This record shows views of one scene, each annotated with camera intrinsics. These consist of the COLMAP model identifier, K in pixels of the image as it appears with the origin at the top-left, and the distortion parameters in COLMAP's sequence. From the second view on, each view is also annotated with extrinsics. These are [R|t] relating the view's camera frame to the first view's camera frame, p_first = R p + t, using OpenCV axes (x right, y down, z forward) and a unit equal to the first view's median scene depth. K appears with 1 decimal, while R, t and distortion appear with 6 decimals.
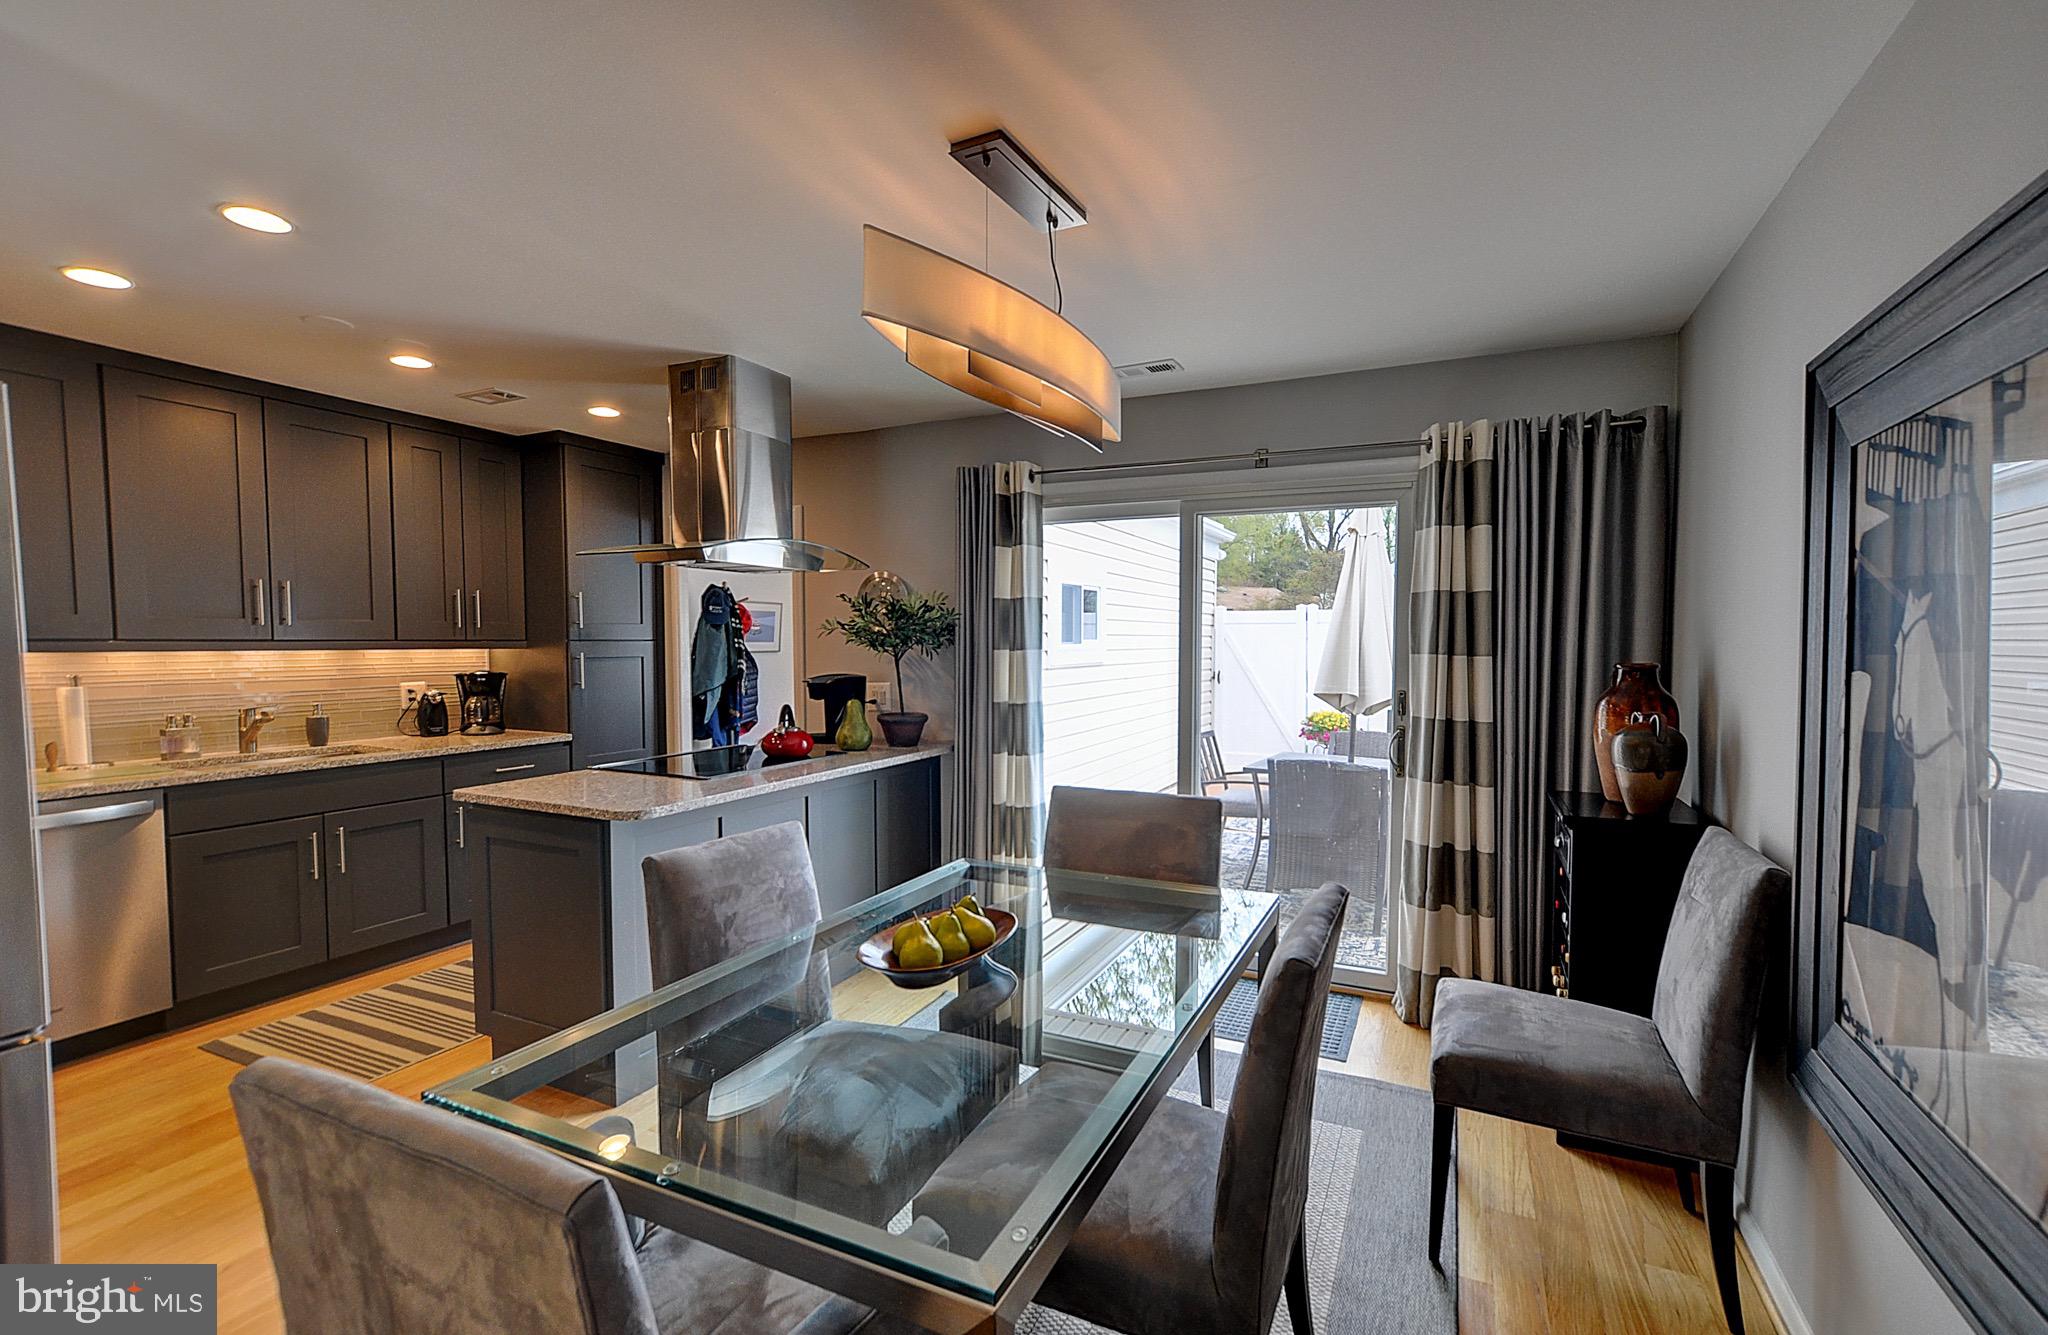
lens RADIAL K [[899.1, 0, 1036.7], [0, 899.1, 678.3], [0, 0, 1]] dist [-0.003876, 0.004445]
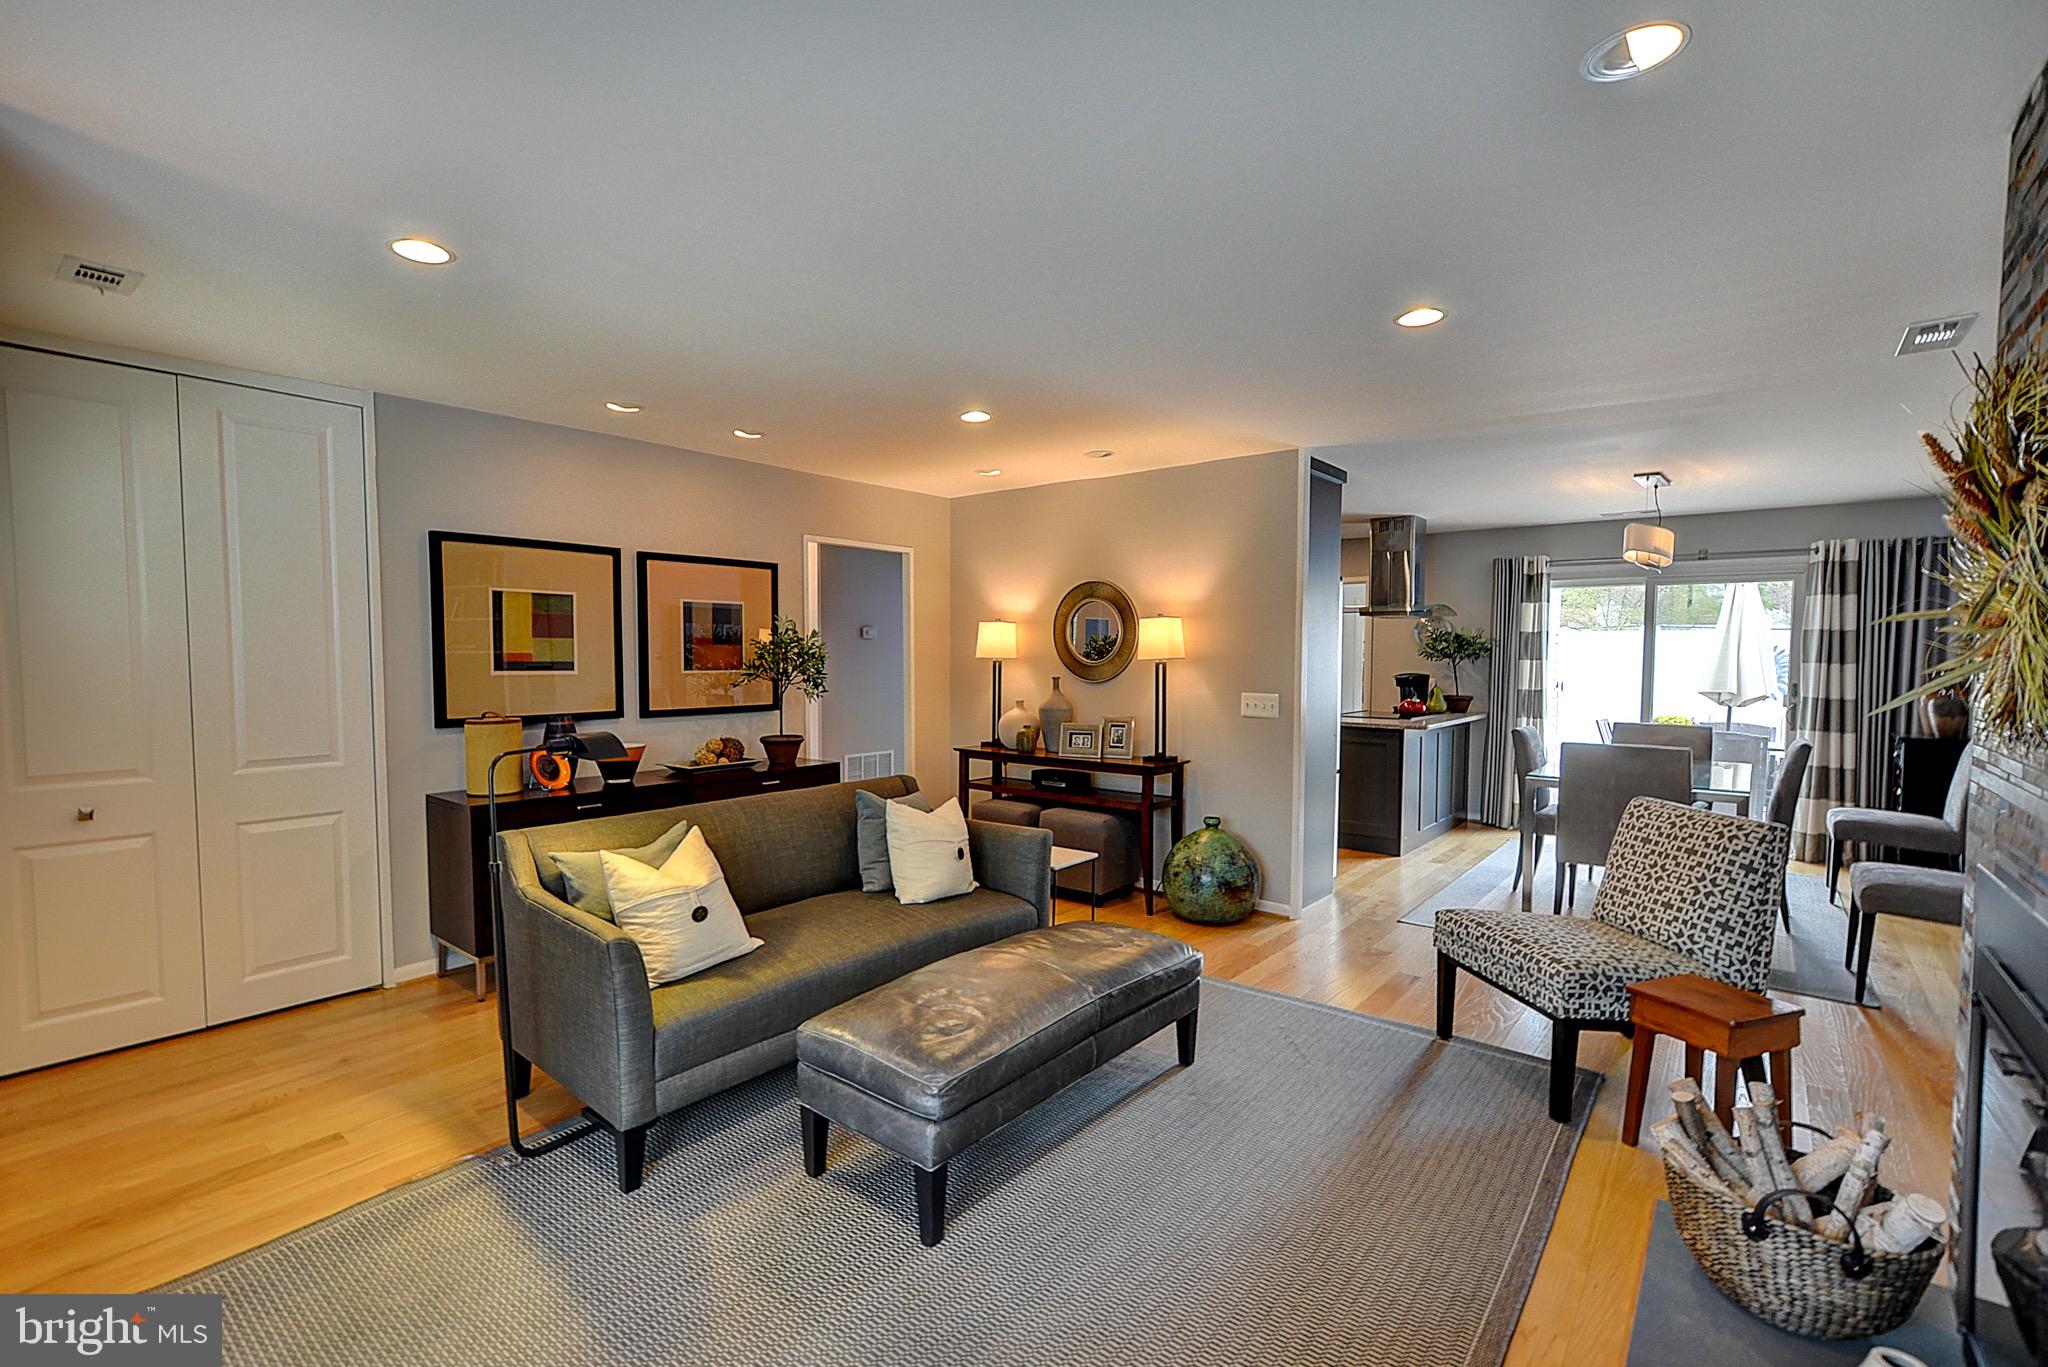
lens RADIAL K [[919.0, 0, 1018.4], [0, 919.0, 696.0], [0, 0, 1]] dist [0.009980, 0.000104]
pose [[0.971639, 0.014807, -0.236005, -0.587137], [-0.013966, 0.999889, 0.005238, 0.044691], [0.236057, -0.001793, 0.971738, -1.033820]]
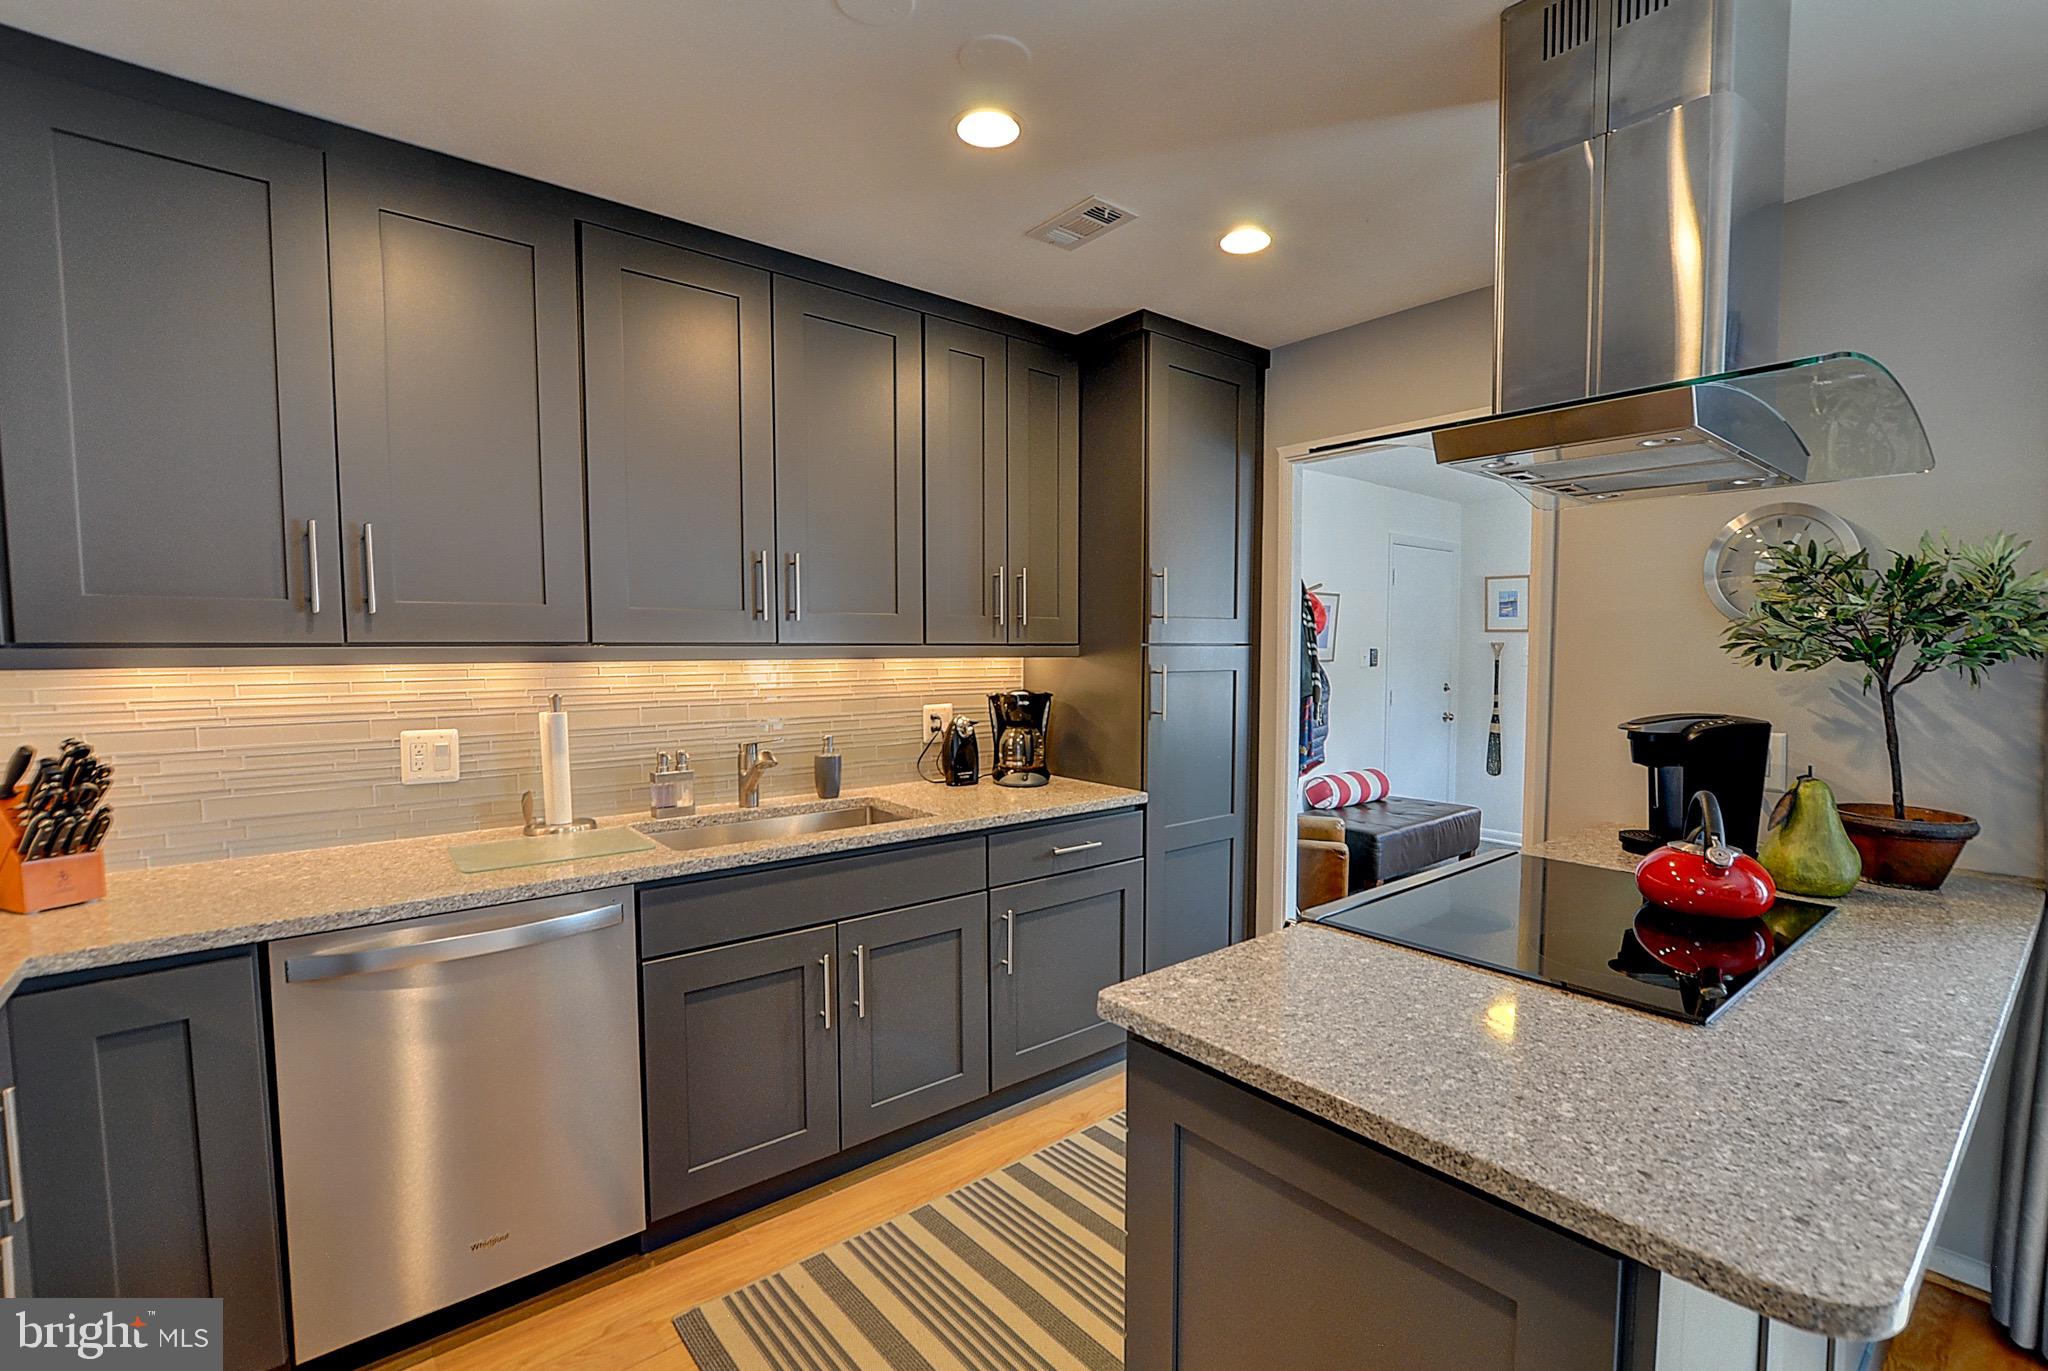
lens RADIAL K [[924.5, 0, 1034.6], [0, 924.5, 696.2], [0, 0, 1]] dist [-0.020789, 0.001113]
pose [[0.905712, 0.024308, -0.423196, -0.359287], [-0.018602, 0.999672, 0.017610, -0.018211], [0.423485, -0.008077, 0.905867, 0.426641]]
